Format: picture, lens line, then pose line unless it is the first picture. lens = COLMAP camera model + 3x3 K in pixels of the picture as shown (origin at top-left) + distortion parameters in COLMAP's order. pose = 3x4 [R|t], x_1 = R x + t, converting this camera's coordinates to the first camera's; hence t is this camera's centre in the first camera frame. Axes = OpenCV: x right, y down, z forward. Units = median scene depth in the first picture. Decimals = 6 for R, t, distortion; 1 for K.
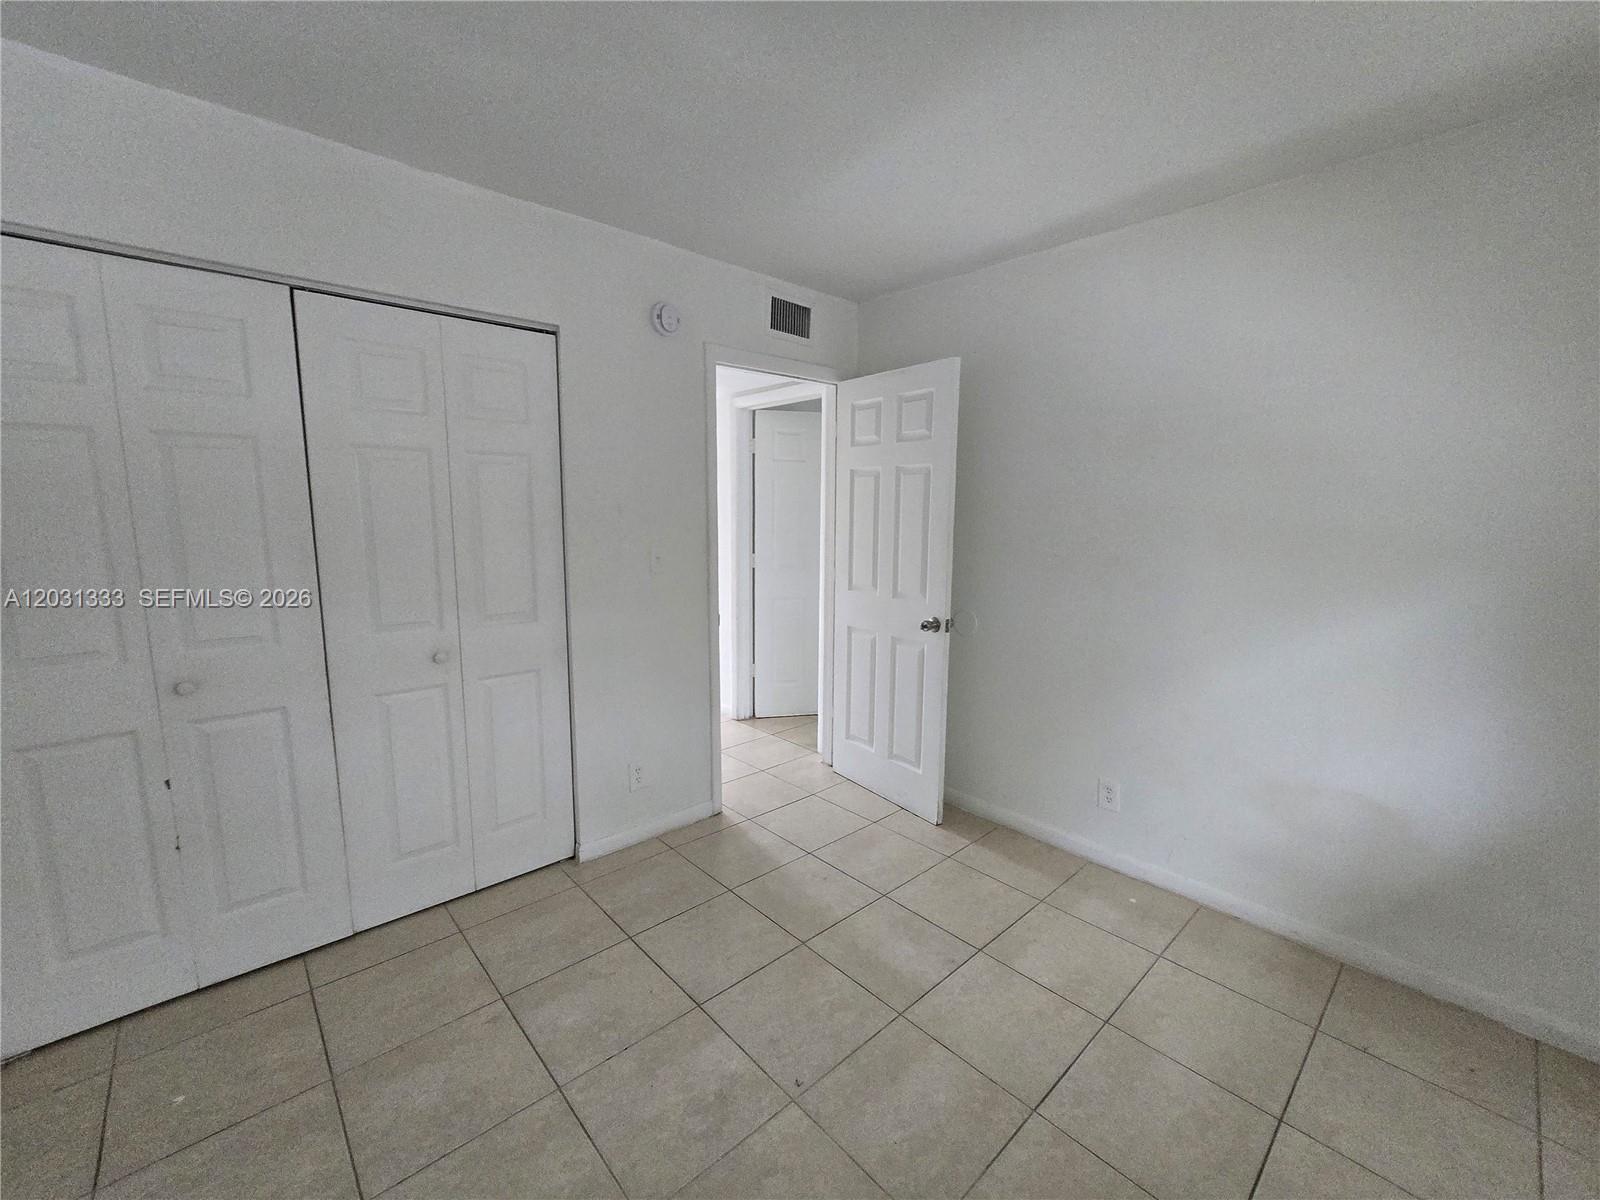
lens RADIAL K [[657.3, 0, 805.1], [0, 657.3, 599.5], [0, 0, 1]] dist [-0.001290, 0.001016]
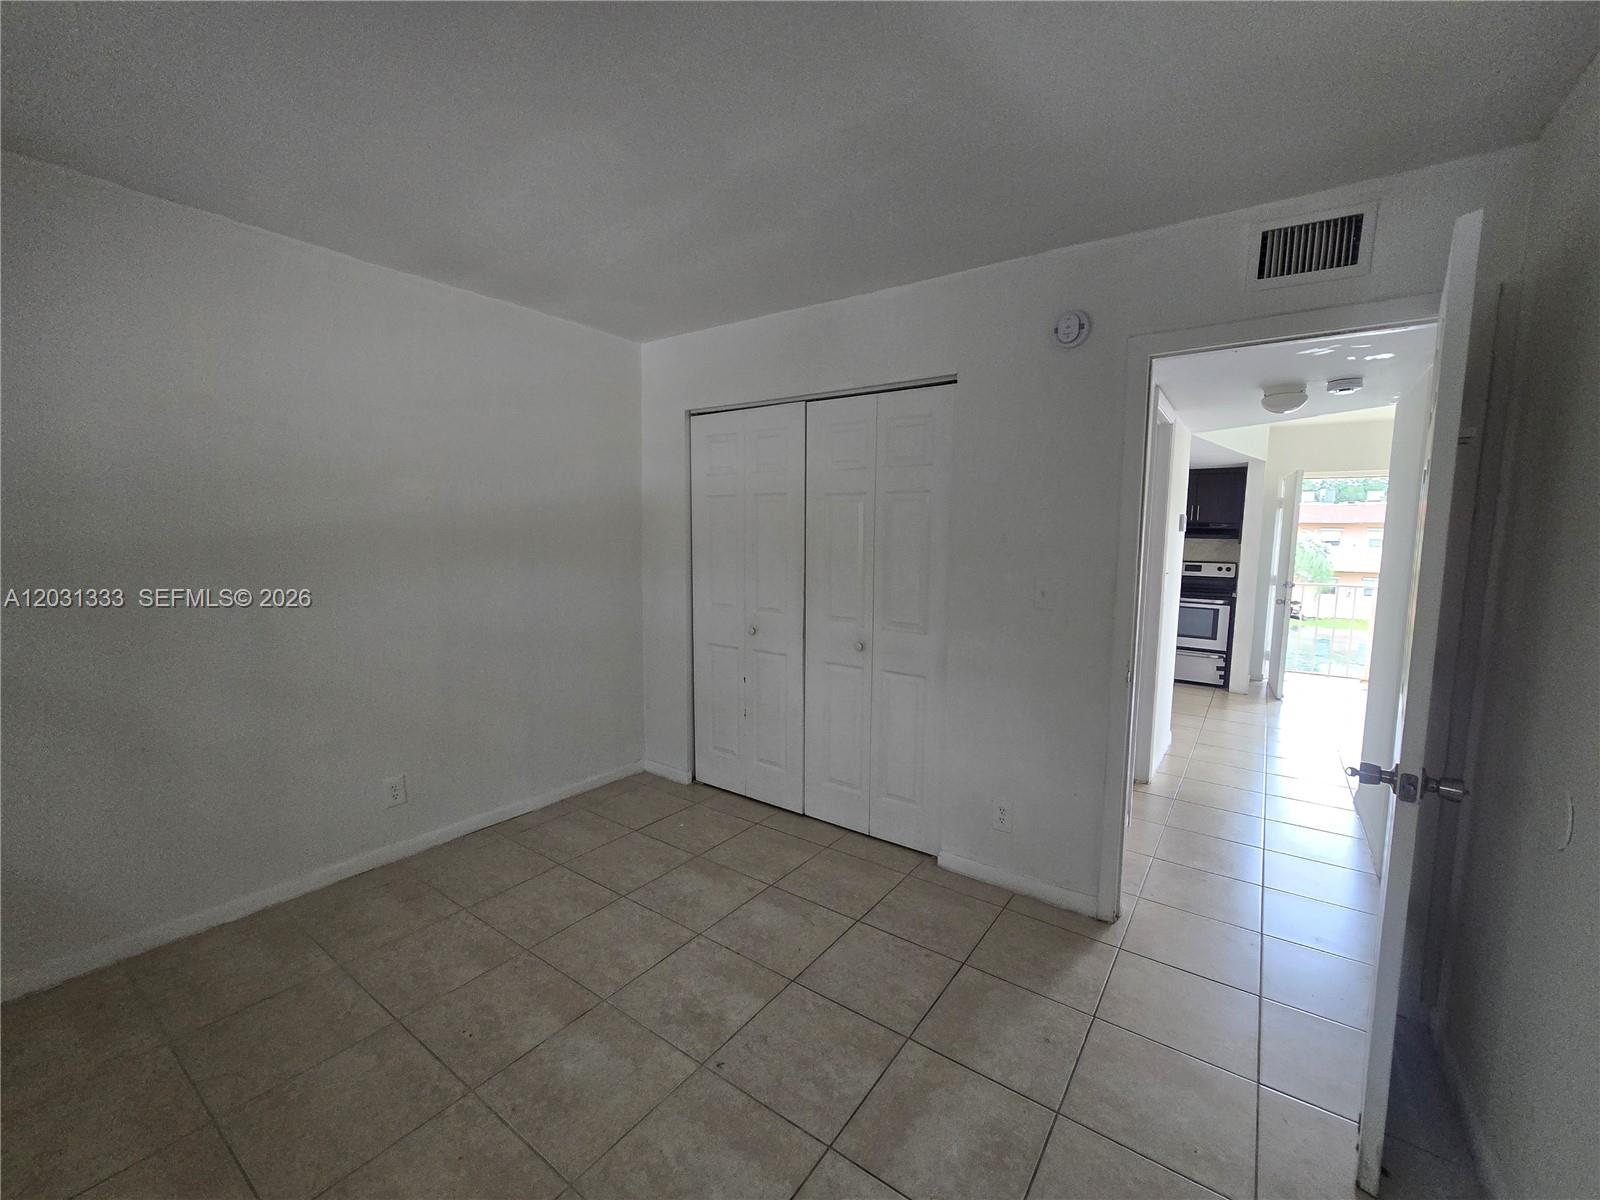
lens RADIAL K [[657.3, 0, 805.1], [0, 657.3, 599.5], [0, 0, 1]] dist [-0.001290, 0.001016]
pose [[0.212007, 0.094395, -0.972699, 0.720611], [-0.146682, 0.987122, 0.063824, -0.076919], [0.966197, 0.129146, 0.223122, 0.576577]]
